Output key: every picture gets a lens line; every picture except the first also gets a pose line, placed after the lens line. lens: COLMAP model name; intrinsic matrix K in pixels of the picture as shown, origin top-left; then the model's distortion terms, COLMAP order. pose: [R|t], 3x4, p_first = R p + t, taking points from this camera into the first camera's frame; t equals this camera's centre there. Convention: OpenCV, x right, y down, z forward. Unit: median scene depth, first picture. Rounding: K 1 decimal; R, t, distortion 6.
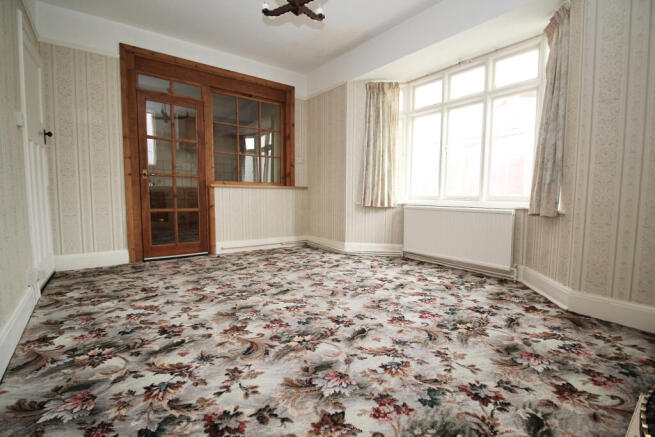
lens RADIAL K [[303.3, 0, 328.7], [0, 303.3, 199.8], [0, 0, 1]] dist [0.015574, -0.000734]
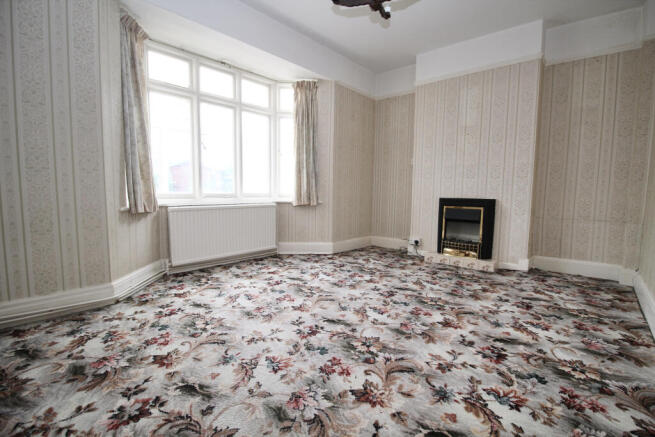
lens RADIAL K [[309.7, 0, 327.5], [0, 309.7, 218.5], [0, 0, 1]] dist [-0.020768, 0.000616]
pose [[-0.197607, -0.092647, 0.975893, -1.140466], [0.015446, 0.995106, 0.097598, -0.048979], [-0.980160, 0.034360, -0.195209, 1.486691]]
